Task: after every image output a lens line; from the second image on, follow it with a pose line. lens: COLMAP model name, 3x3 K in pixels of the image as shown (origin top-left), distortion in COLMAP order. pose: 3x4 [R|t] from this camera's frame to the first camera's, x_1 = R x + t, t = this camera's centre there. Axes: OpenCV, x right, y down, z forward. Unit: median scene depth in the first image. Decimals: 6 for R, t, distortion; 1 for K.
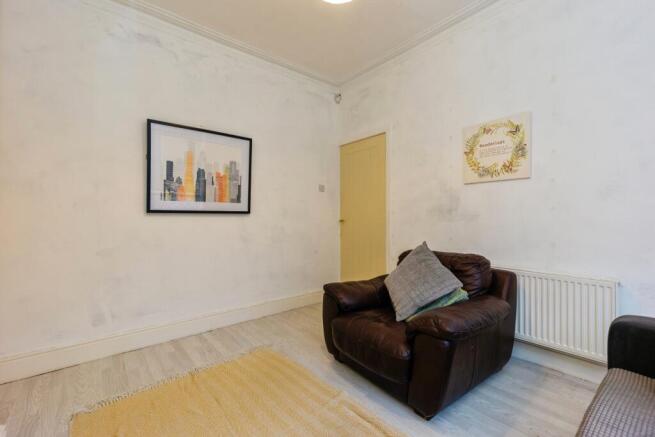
lens RADIAL K [[285.7, 0, 327.8], [0, 285.7, 218.5], [0, 0, 1]] dist [0.001847, 0.000544]
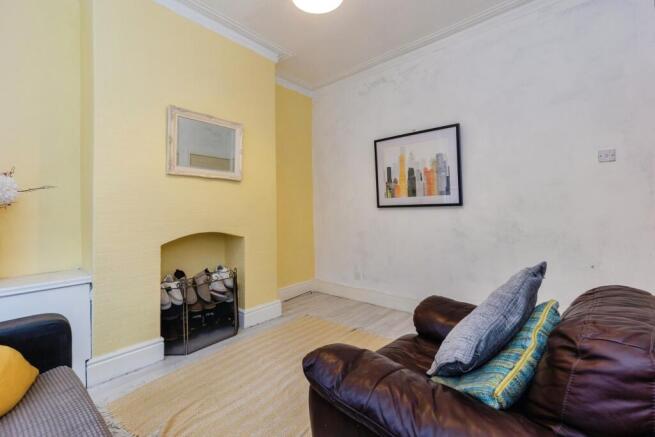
lens RADIAL K [[285.7, 0, 328.6], [0, 285.7, 211.8], [0, 0, 1]] dist [0.001847, 0.000544]
pose [[0.160228, -0.014645, -0.986971, 0.603613], [0.002206, 0.999893, -0.014478, 0.015970], [0.987078, 0.000142, 0.160243, 0.478363]]
